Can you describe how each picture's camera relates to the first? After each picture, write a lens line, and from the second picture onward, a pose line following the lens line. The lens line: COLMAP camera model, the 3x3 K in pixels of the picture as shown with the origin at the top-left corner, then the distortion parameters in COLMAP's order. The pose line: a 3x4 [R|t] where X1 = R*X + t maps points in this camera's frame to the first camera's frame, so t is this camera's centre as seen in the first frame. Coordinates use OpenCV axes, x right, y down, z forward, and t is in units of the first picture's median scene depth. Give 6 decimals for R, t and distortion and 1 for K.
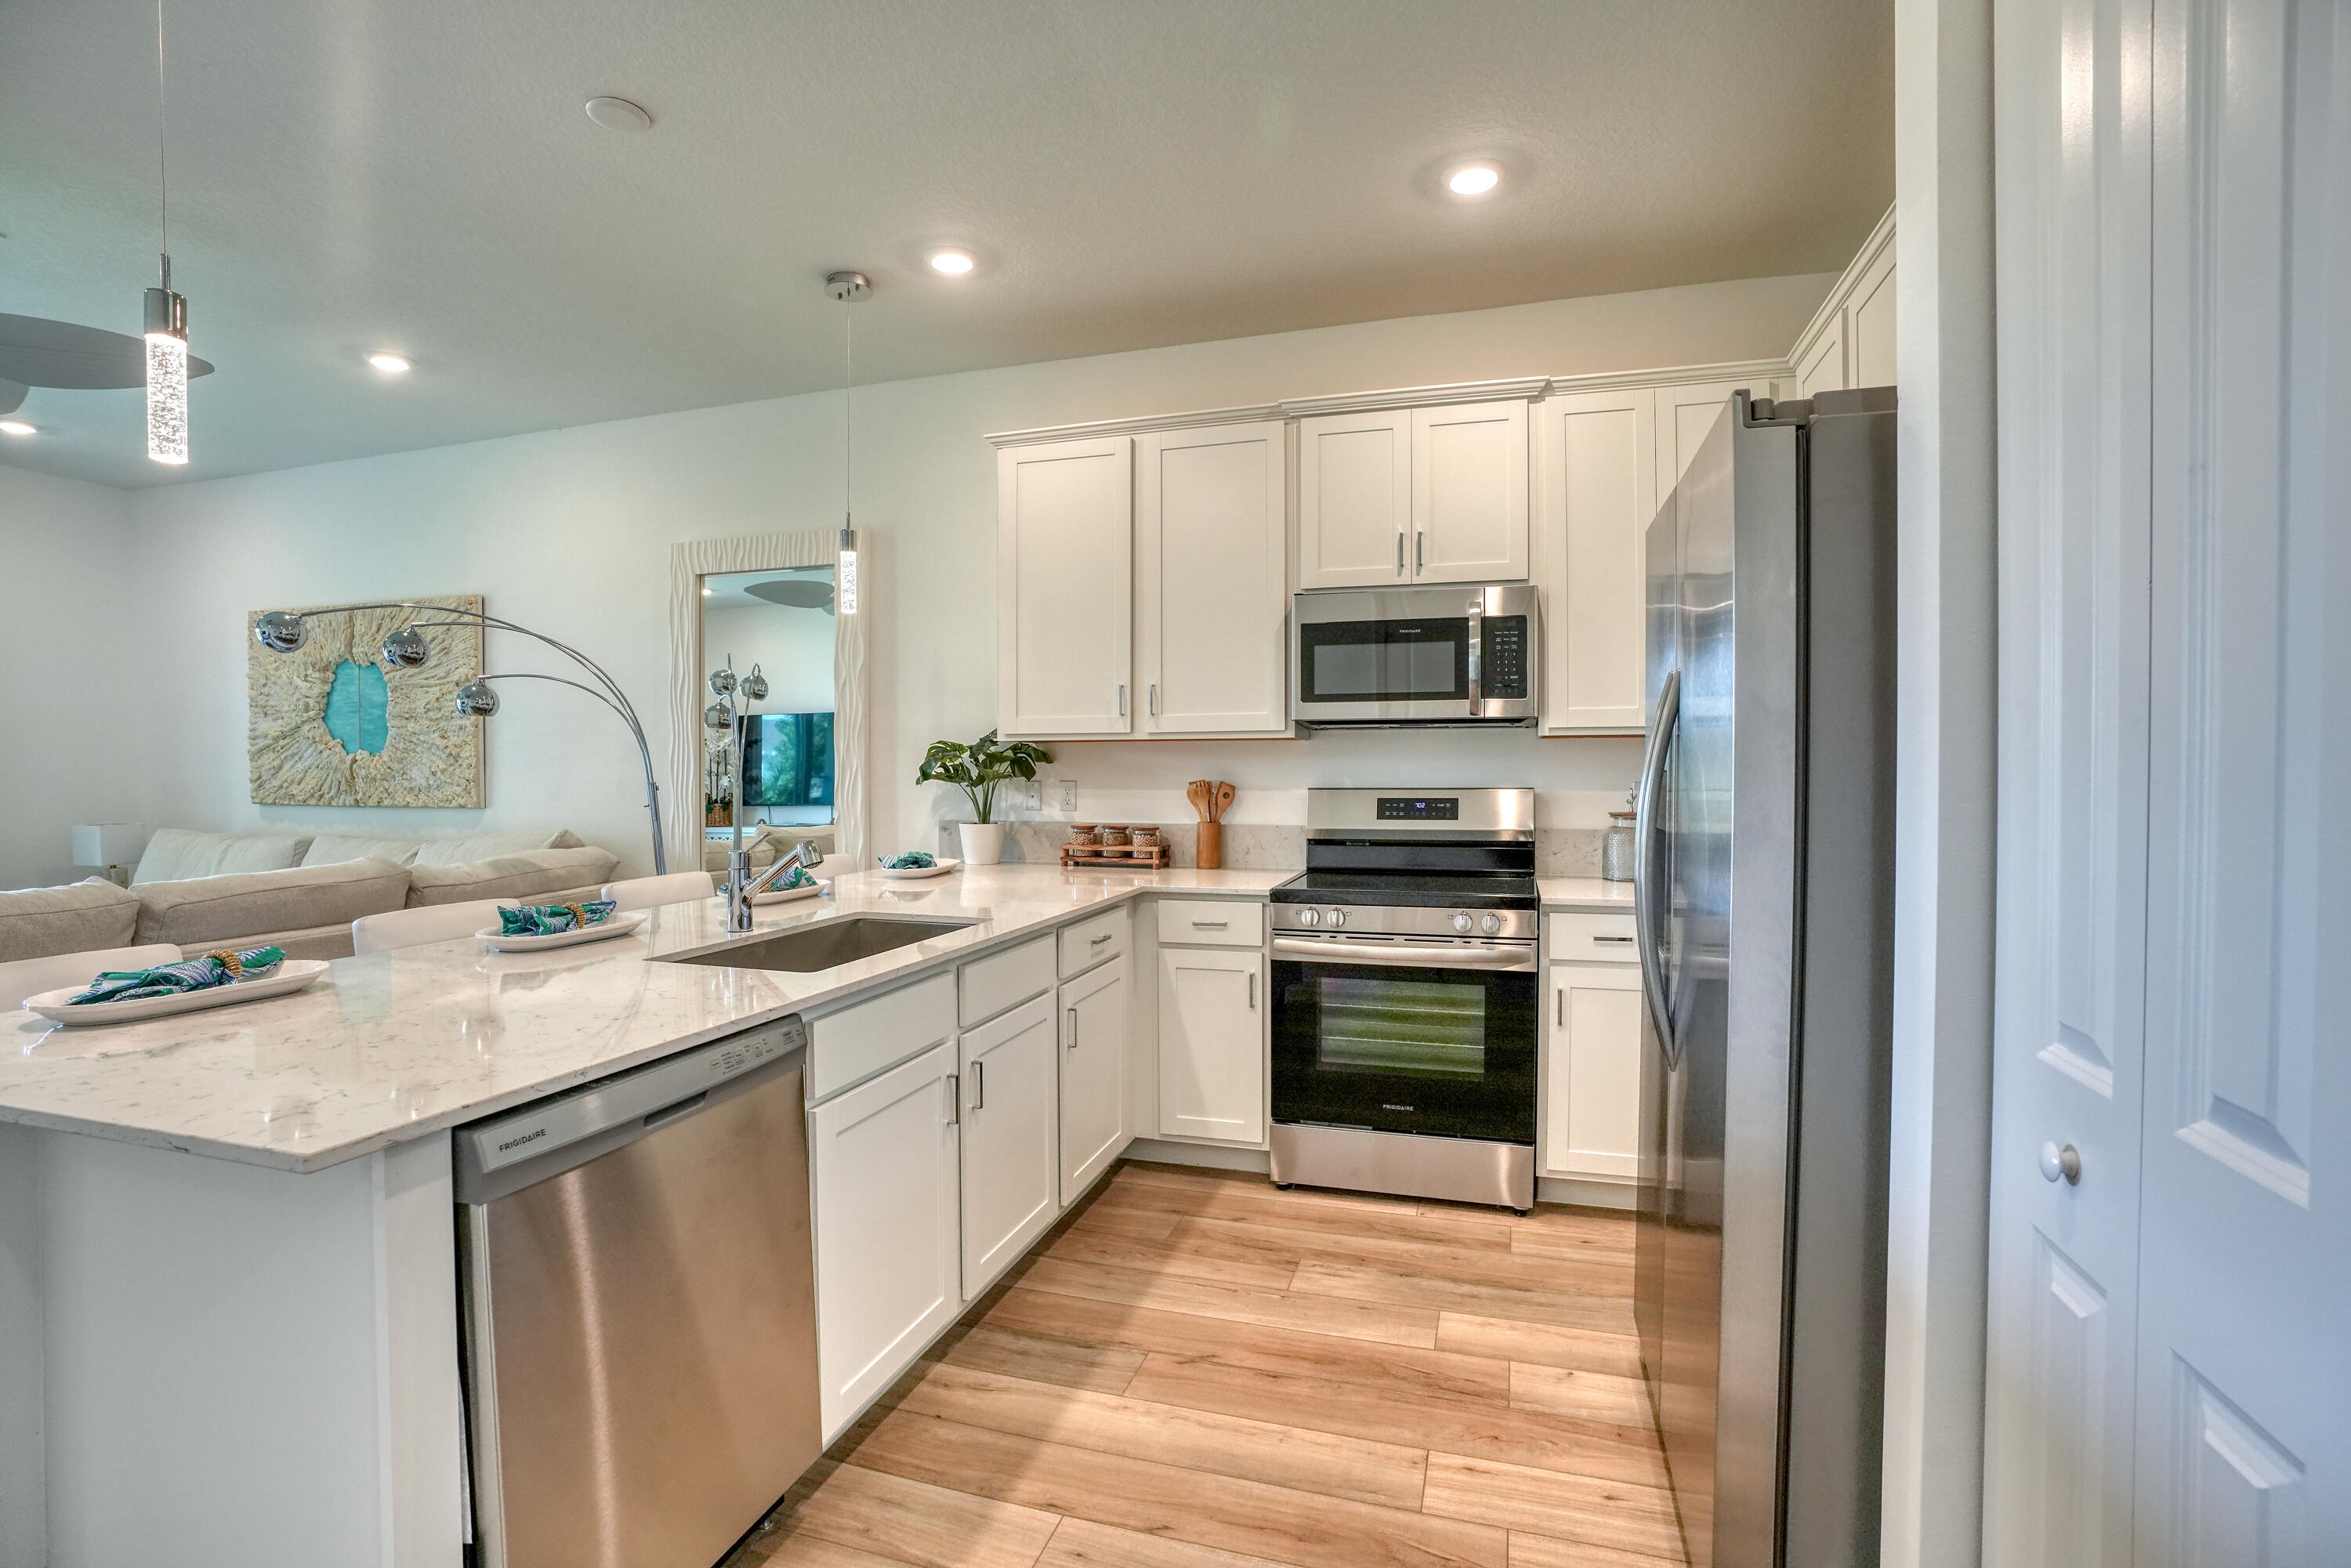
lens RADIAL K [[1086.9, 0, 1168.2], [0, 1086.9, 794.2], [0, 0, 1]] dist [-0.072312, 0.029783]
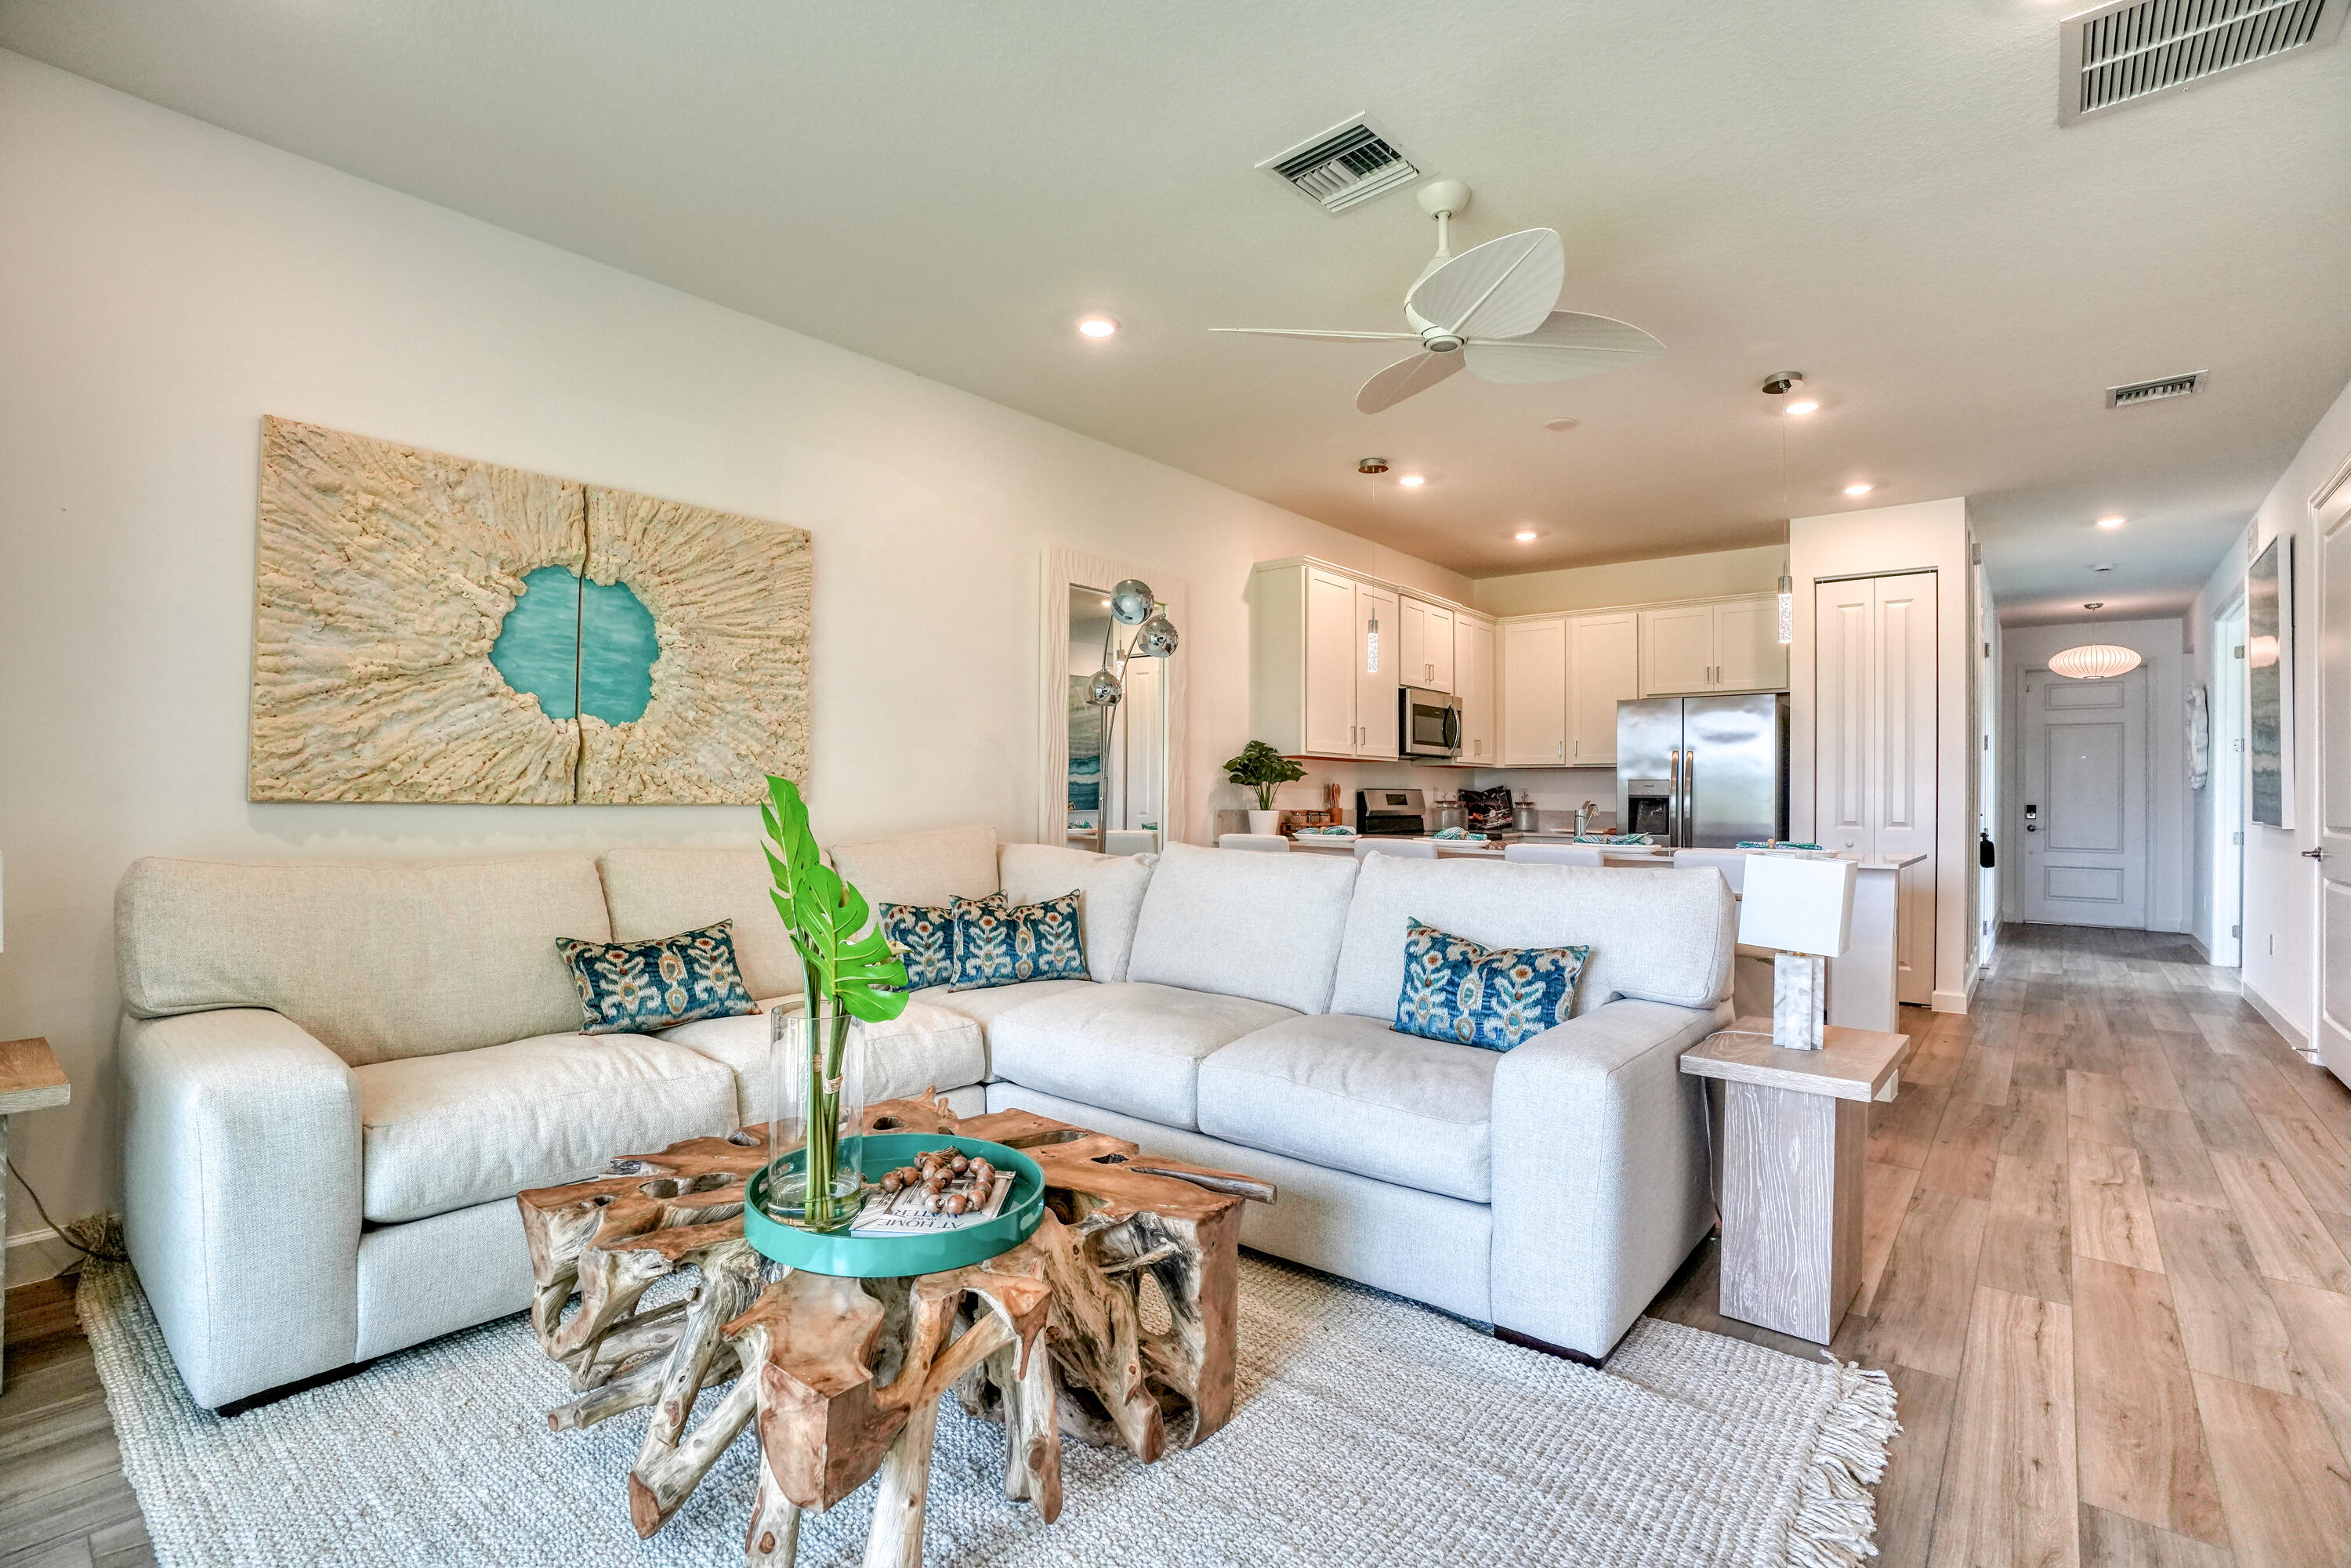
lens RADIAL K [[1086.9, 0, 1168.2], [0, 1086.9, 794.2], [0, 0, 1]] dist [-0.072312, 0.029783]
pose [[0.387780, 0.008260, 0.921715, -1.256750], [0.010960, 0.999848, -0.013571, 0.018684], [-0.921687, 0.015365, 0.387631, 0.444194]]
